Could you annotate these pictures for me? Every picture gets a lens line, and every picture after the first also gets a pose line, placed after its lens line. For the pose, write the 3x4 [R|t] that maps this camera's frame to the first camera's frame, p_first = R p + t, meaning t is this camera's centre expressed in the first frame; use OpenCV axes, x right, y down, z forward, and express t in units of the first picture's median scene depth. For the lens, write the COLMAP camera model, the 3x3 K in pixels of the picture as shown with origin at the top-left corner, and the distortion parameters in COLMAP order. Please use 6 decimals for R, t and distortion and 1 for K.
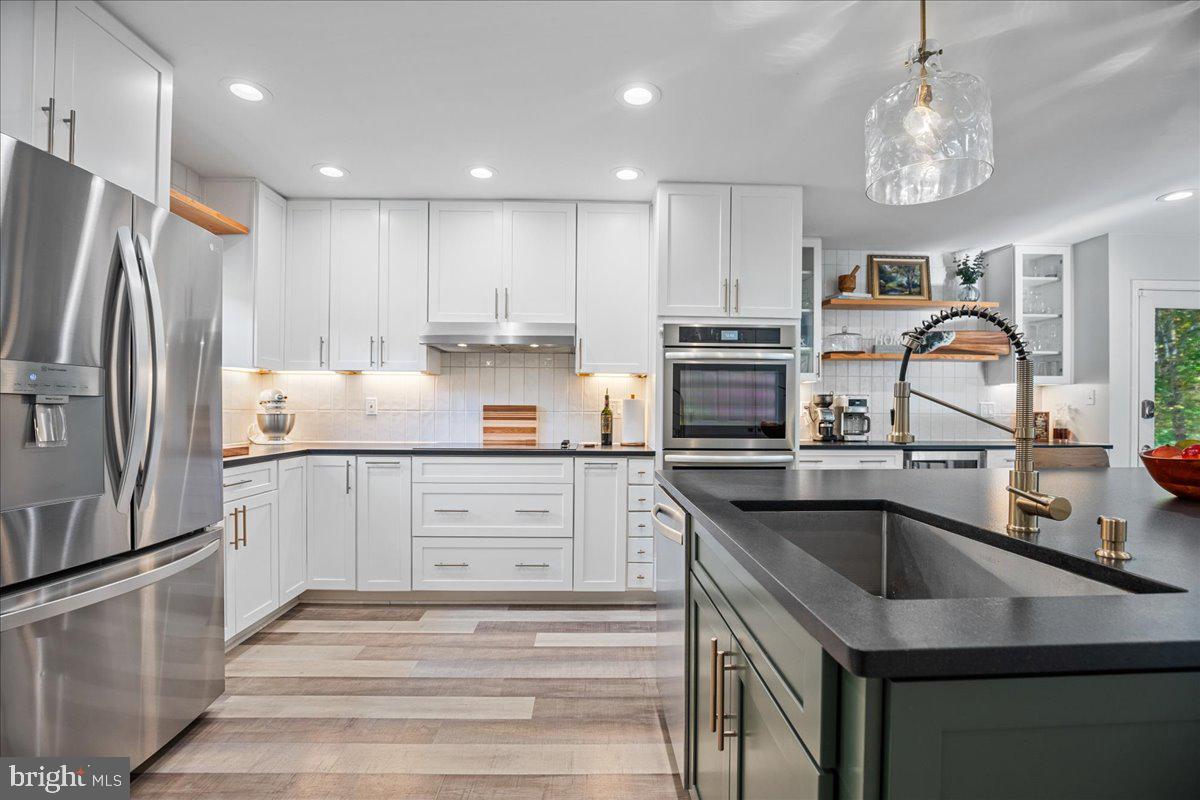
lens RADIAL K [[551.1, 0, 607.8], [0, 551.1, 412.7], [0, 0, 1]] dist [-0.037476, 0.006534]
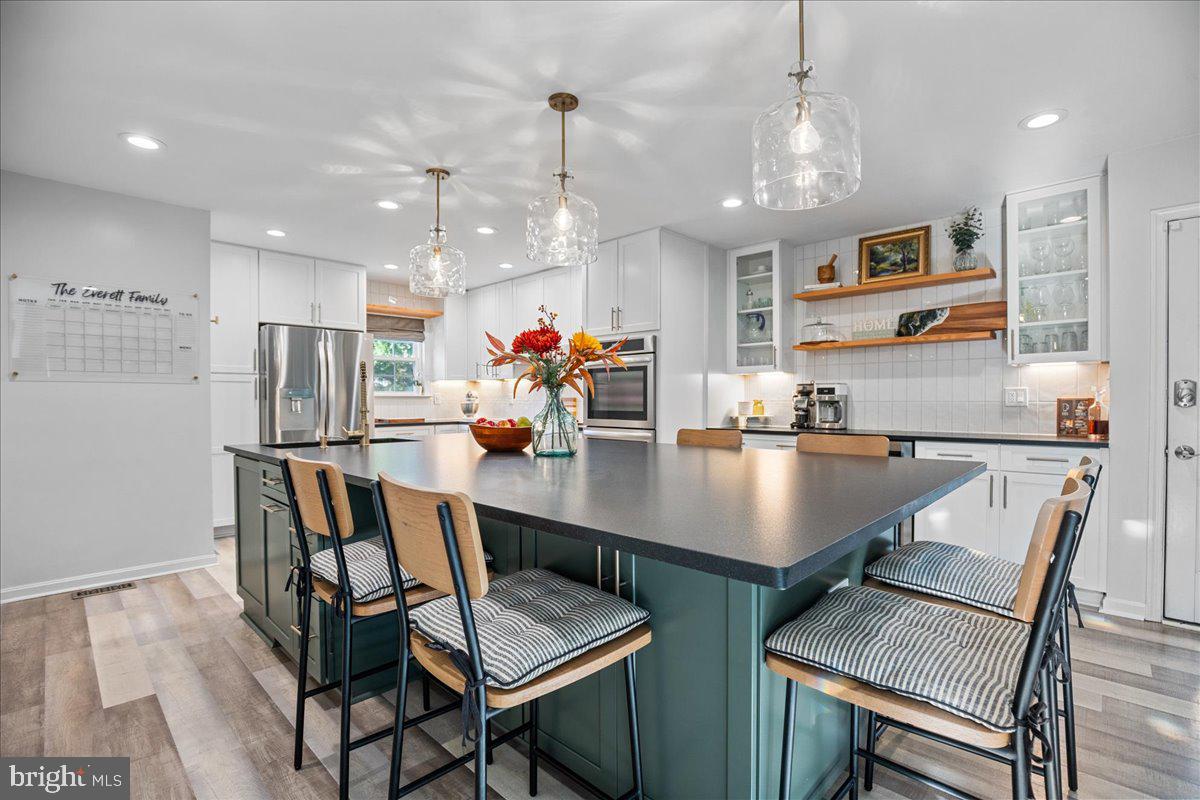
lens RADIAL K [[551.1, 0, 605.7], [0, 551.1, 409.4], [0, 0, 1]] dist [-0.037476, 0.006534]
pose [[0.700580, 0.004323, -0.713560, 1.015092], [0.001659, 0.999969, 0.007688, 0.008049], [0.713572, -0.006570, 0.700552, -0.007605]]
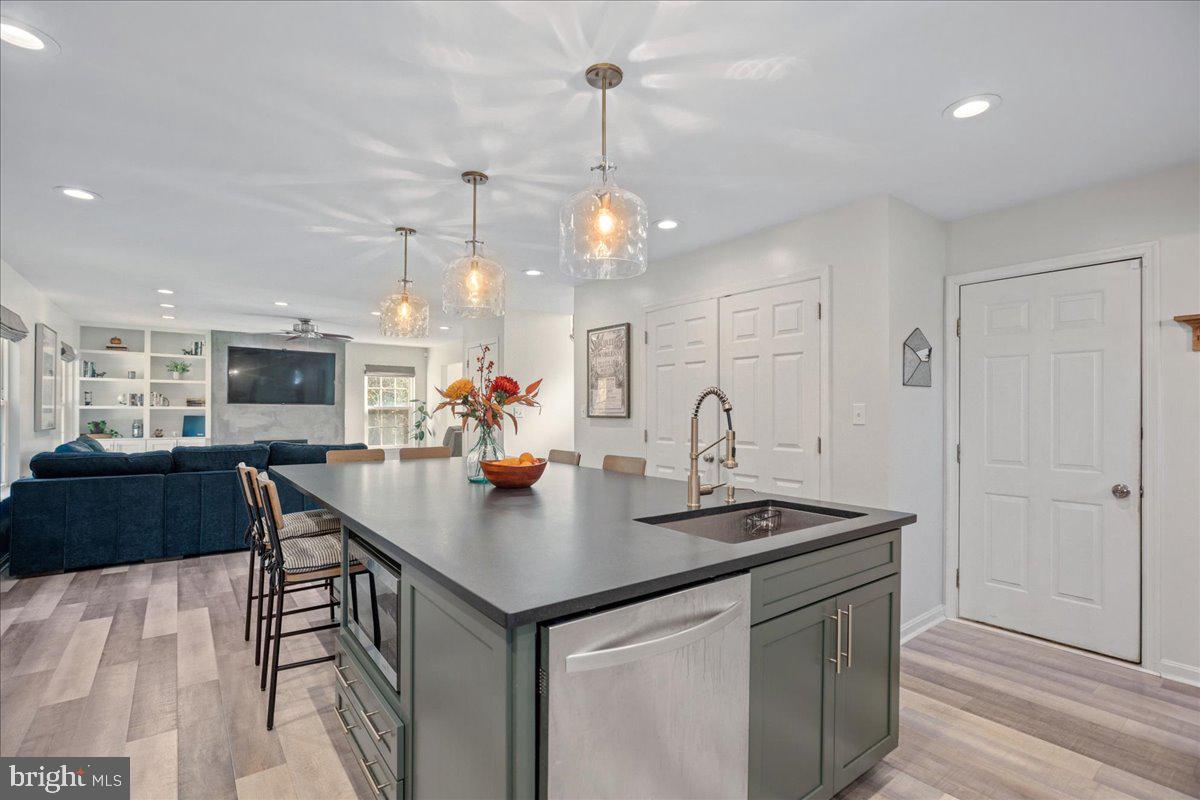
lens RADIAL K [[570.0, 0, 610.4], [0, 570.0, 412.6], [0, 0, 1]] dist [-0.015267, 0.006368]
pose [[-0.590282, -0.007995, 0.807158, -0.200756], [-0.002439, 0.999964, 0.008121, -0.036645], [-0.807194, 0.002825, -0.590280, 0.708412]]
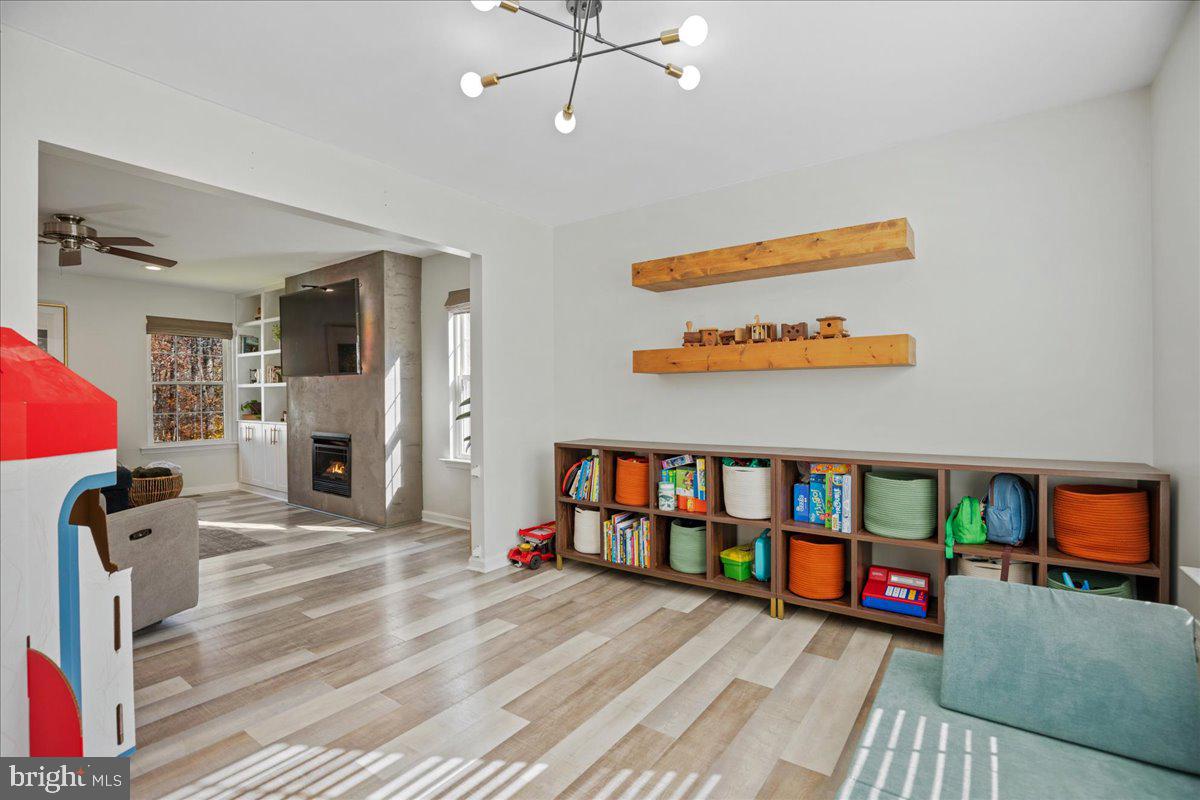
lens RADIAL K [[551.1, 0, 601.6], [0, 551.1, 394.6], [0, 0, 1]] dist [-0.037476, 0.006534]
pose [[0.599605, -0.007258, 0.800263, 1.773782], [0.012073, 0.999927, 0.000023, 0.008878], [-0.800205, 0.009648, 0.599649, -0.988000]]
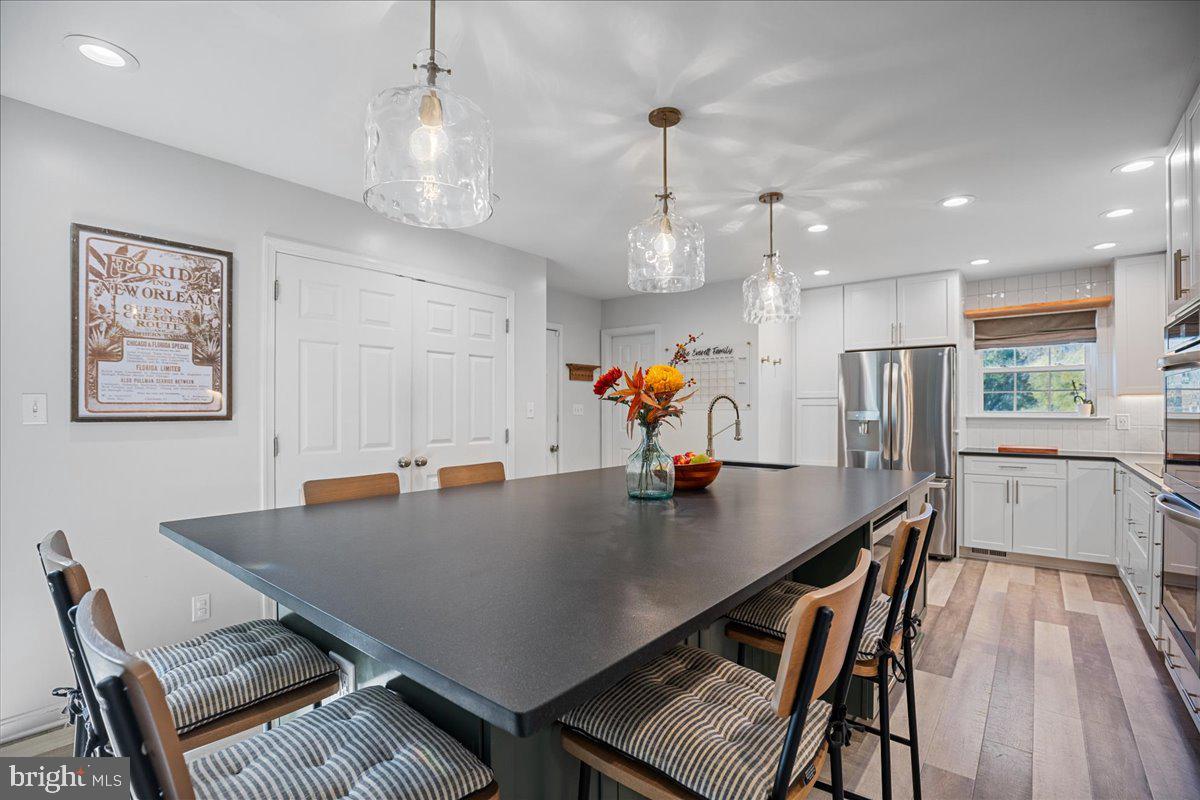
lens RADIAL K [[551.1, 0, 599.3], [0, 551.1, 411.5], [0, 0, 1]] dist [-0.037476, 0.006534]
pose [[-0.650834, -0.003366, -0.759213, 1.014788], [-0.007838, 0.999967, 0.002286, -0.030005], [0.759180, 0.007439, -0.650839, 0.734181]]
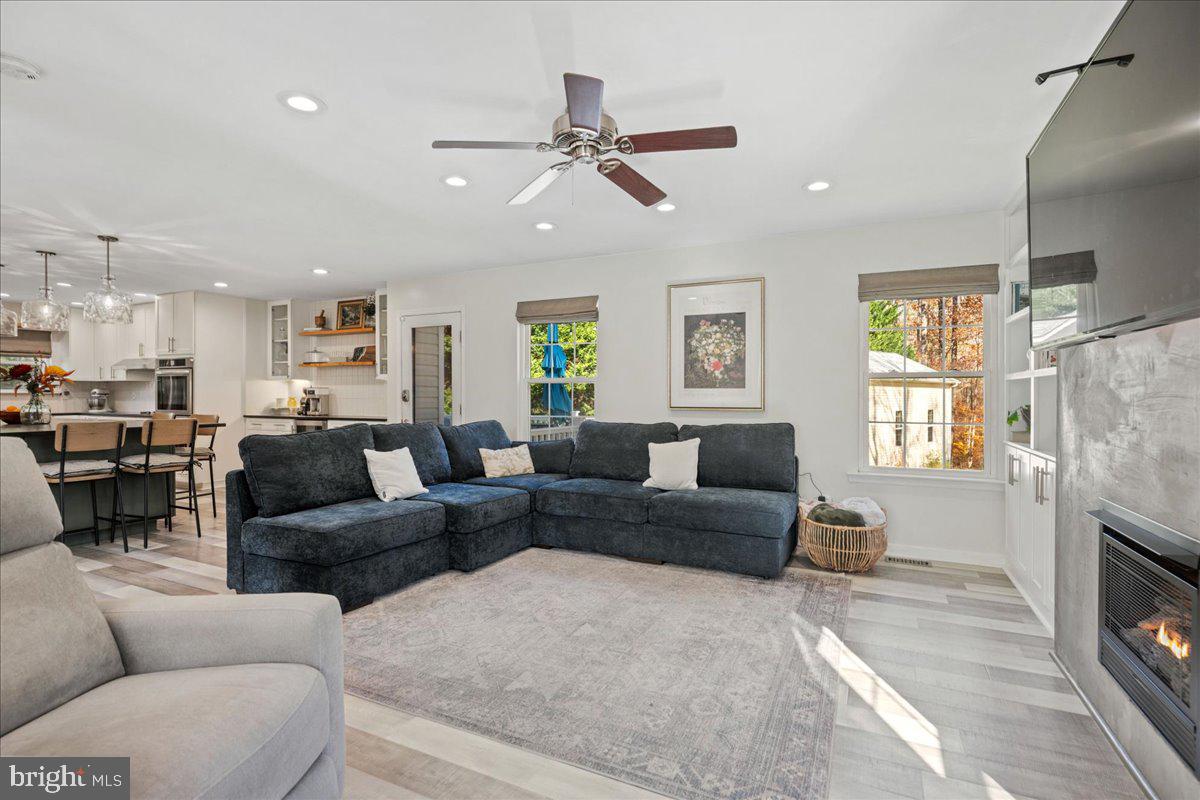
lens RADIAL K [[570.0, 0, 593.7], [0, 570.0, 400.8], [0, 0, 1]] dist [-0.015267, 0.006368]
pose [[0.887255, 0.000746, -0.461279, 2.300297], [-0.000108, 0.999999, 0.001410, 0.005593], [0.461280, -0.001201, 0.887254, -0.185624]]
